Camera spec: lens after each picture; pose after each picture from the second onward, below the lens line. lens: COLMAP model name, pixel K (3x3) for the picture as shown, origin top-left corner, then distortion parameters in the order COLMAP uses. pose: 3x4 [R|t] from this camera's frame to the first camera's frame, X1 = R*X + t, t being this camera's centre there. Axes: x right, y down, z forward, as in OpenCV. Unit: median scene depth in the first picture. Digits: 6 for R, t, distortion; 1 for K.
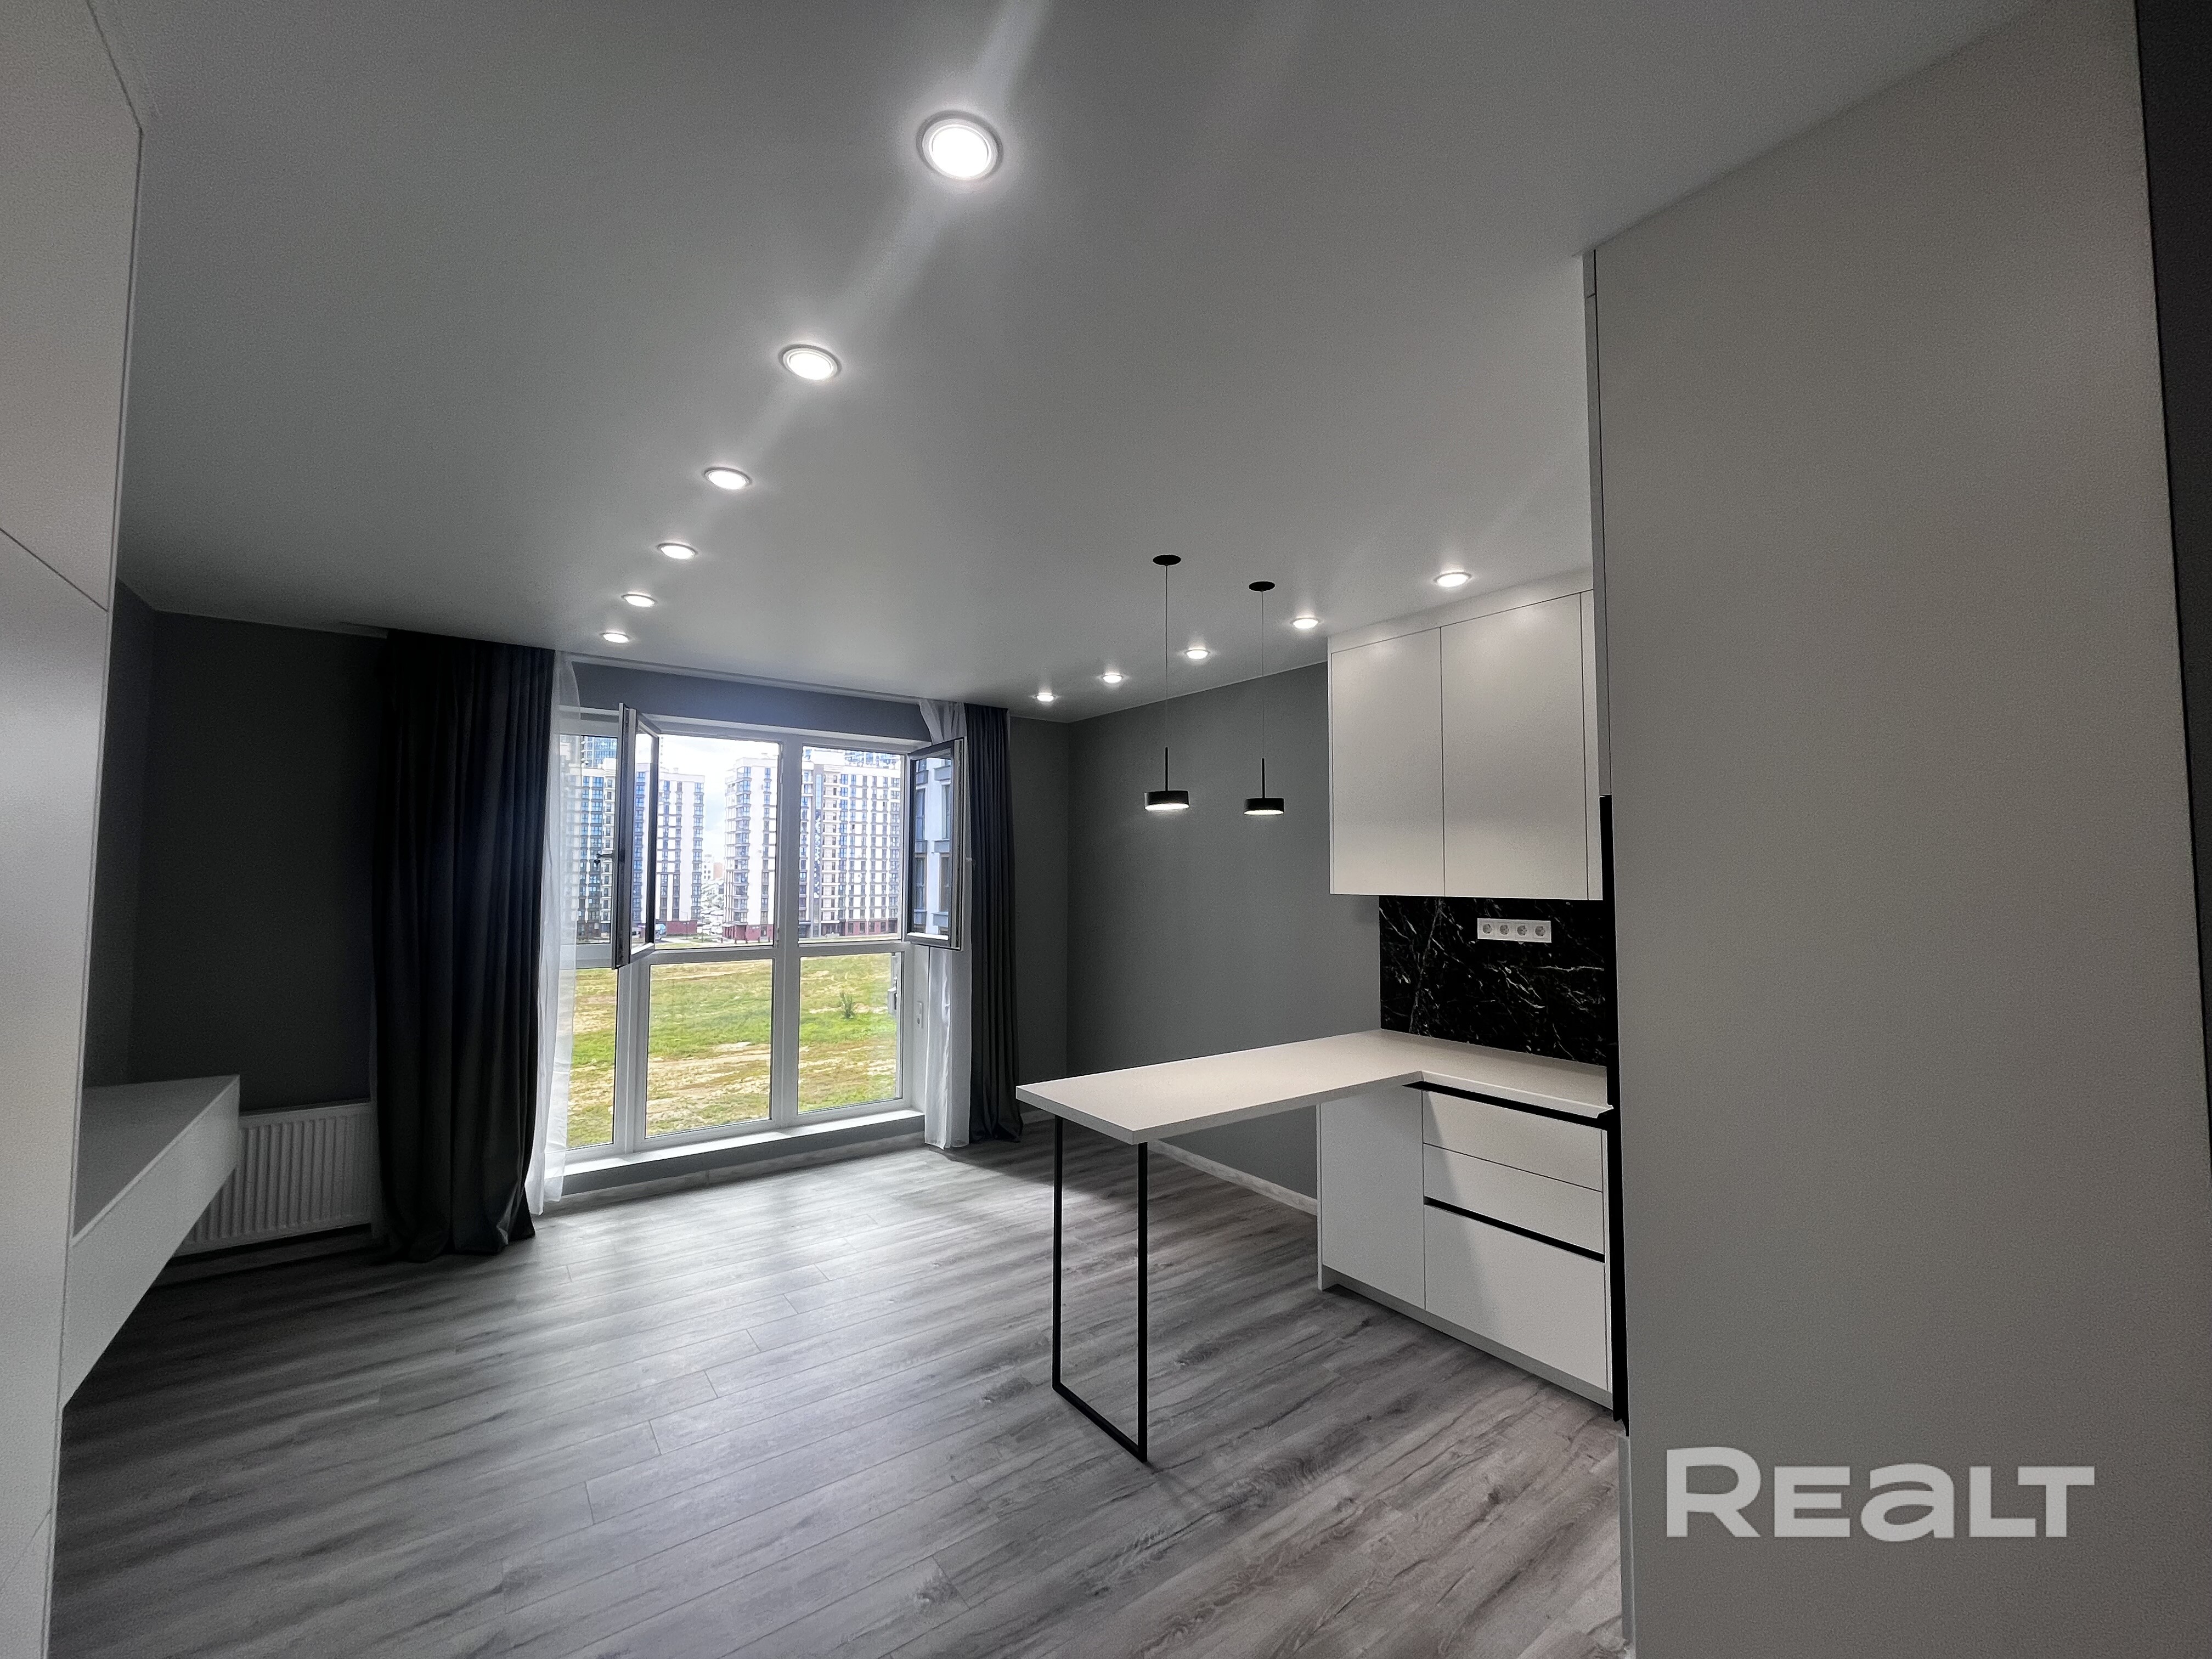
lens RADIAL K [[891.6, 0, 1108.0], [0, 891.6, 829.9], [0, 0, 1]] dist [0.000269, -0.000178]
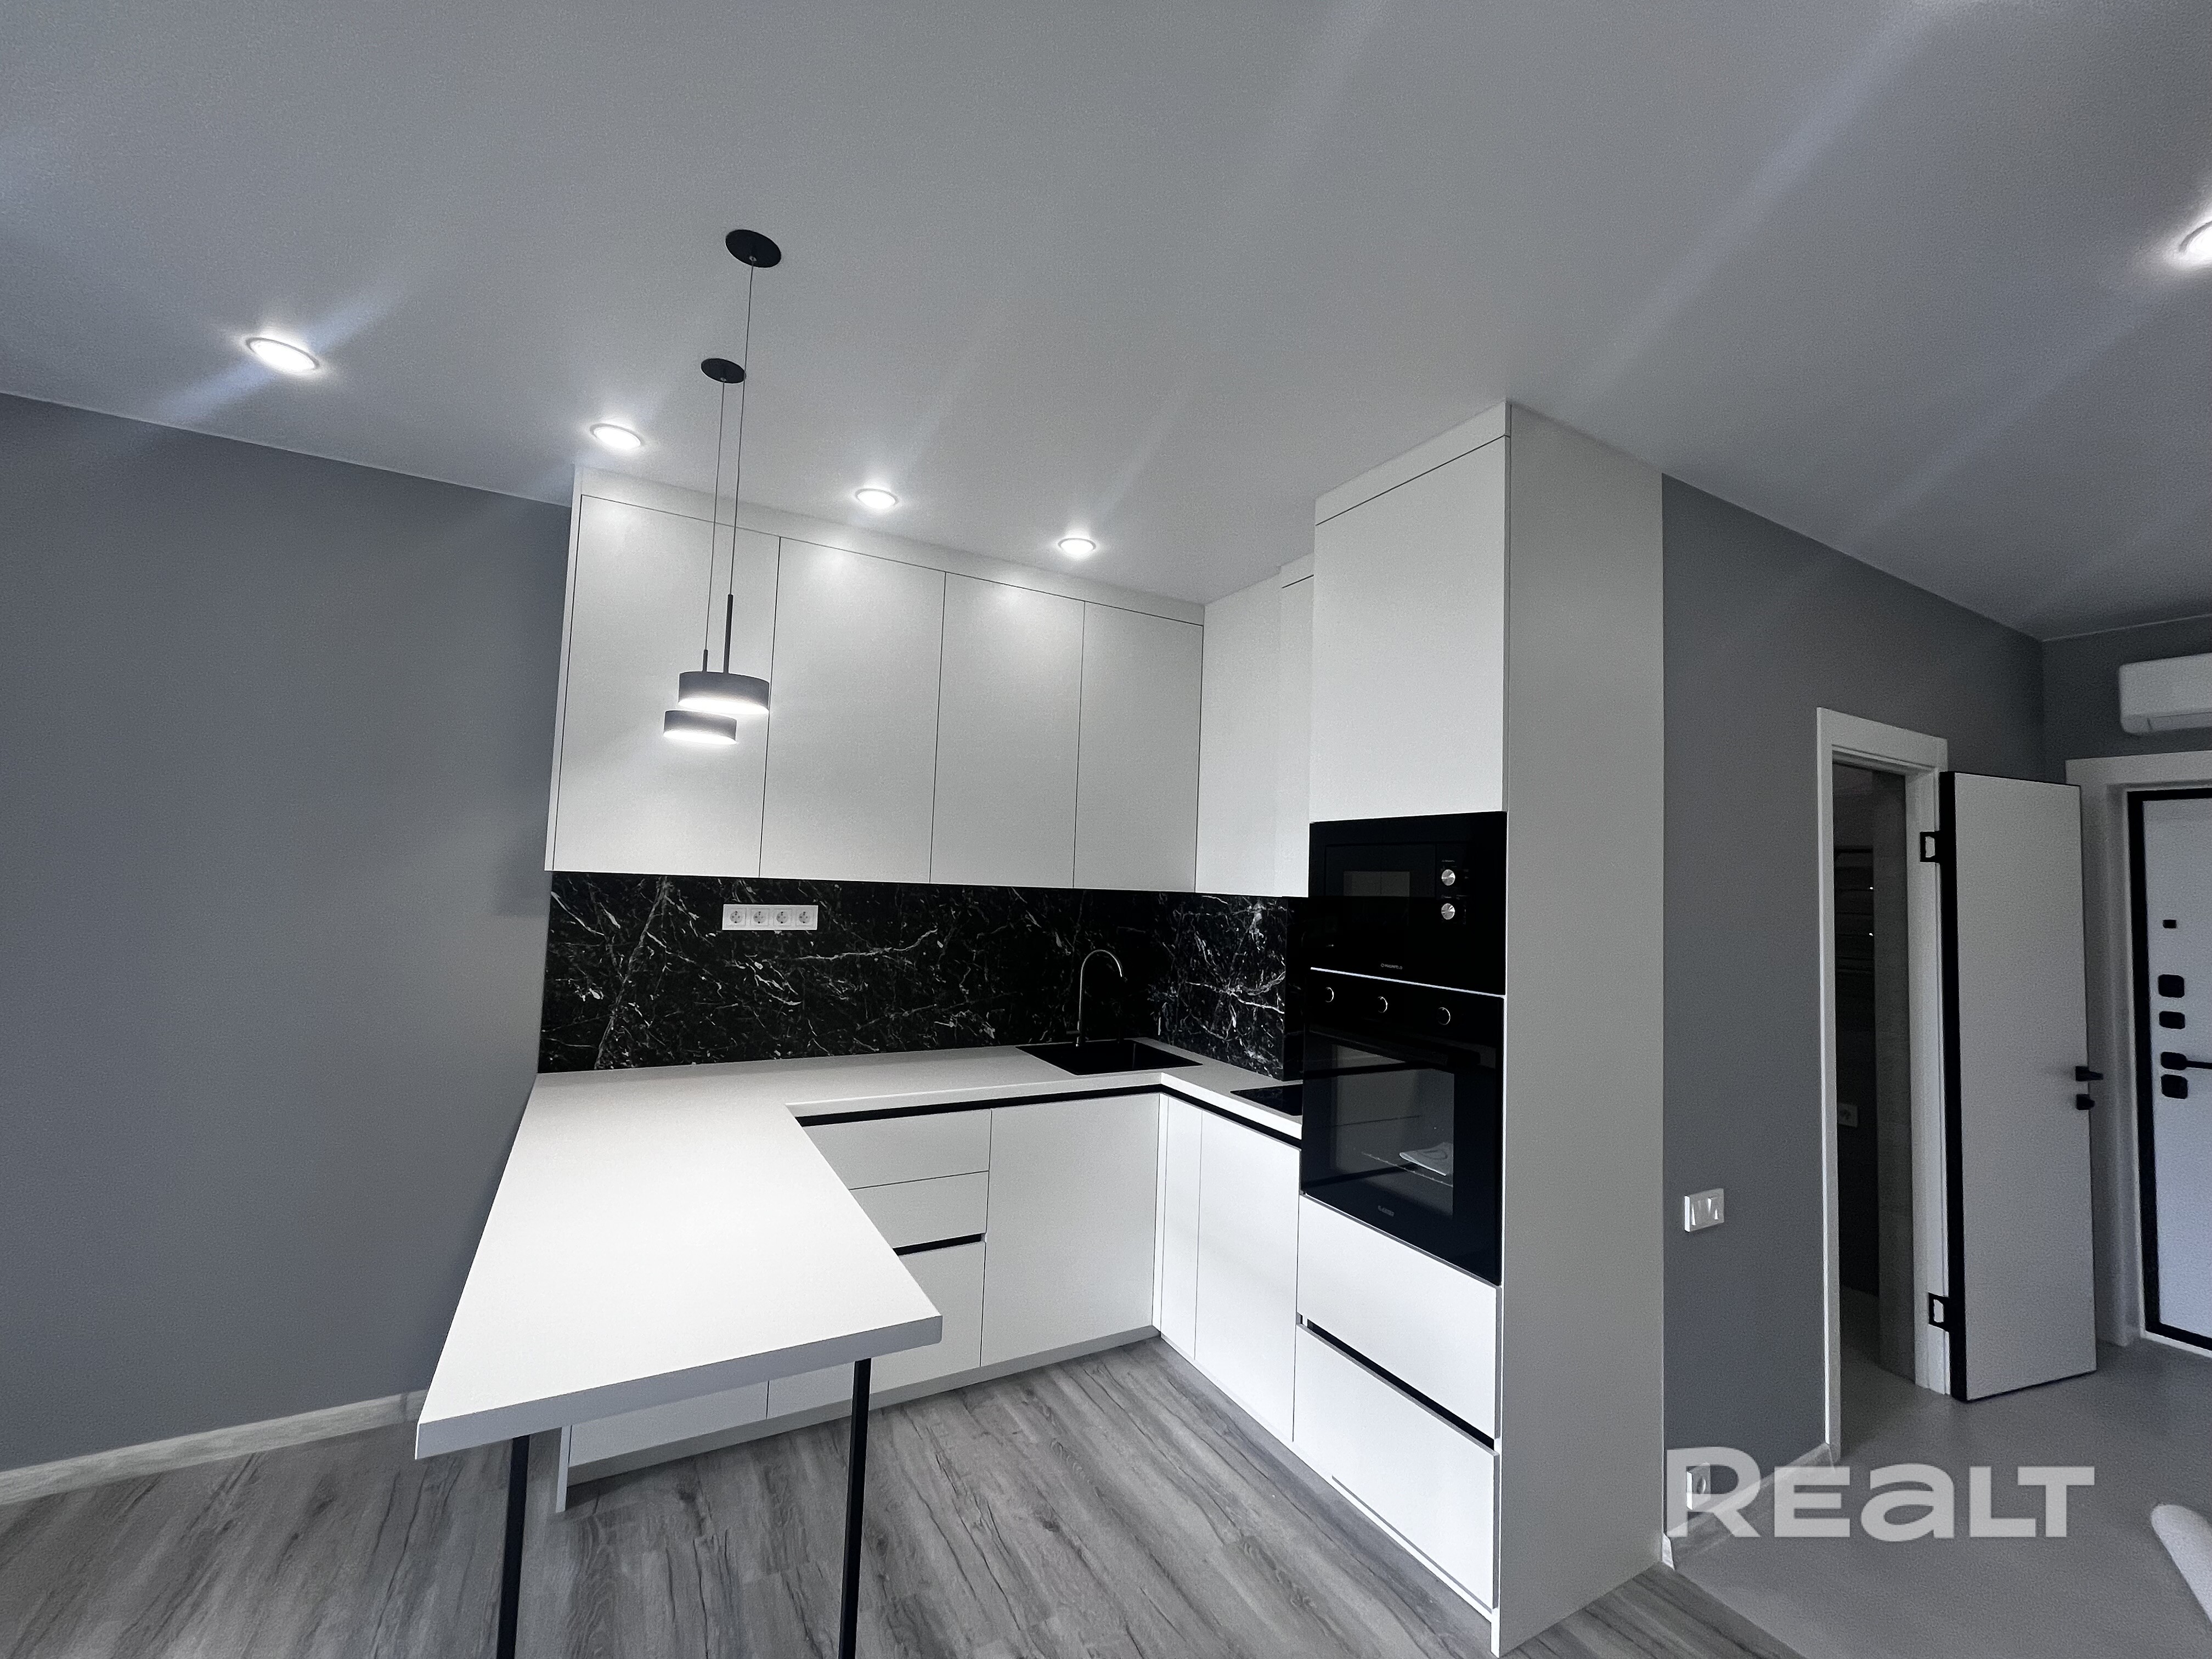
lens RADIAL K [[891.6, 0, 1106.1], [0, 891.6, 831.7], [0, 0, 1]] dist [0.000269, -0.000178]
pose [[0.132550, 0.053267, 0.989744, -0.343889], [-0.089460, 0.995122, -0.041576, 0.038127], [-0.987131, -0.083032, 0.136669, 0.575040]]
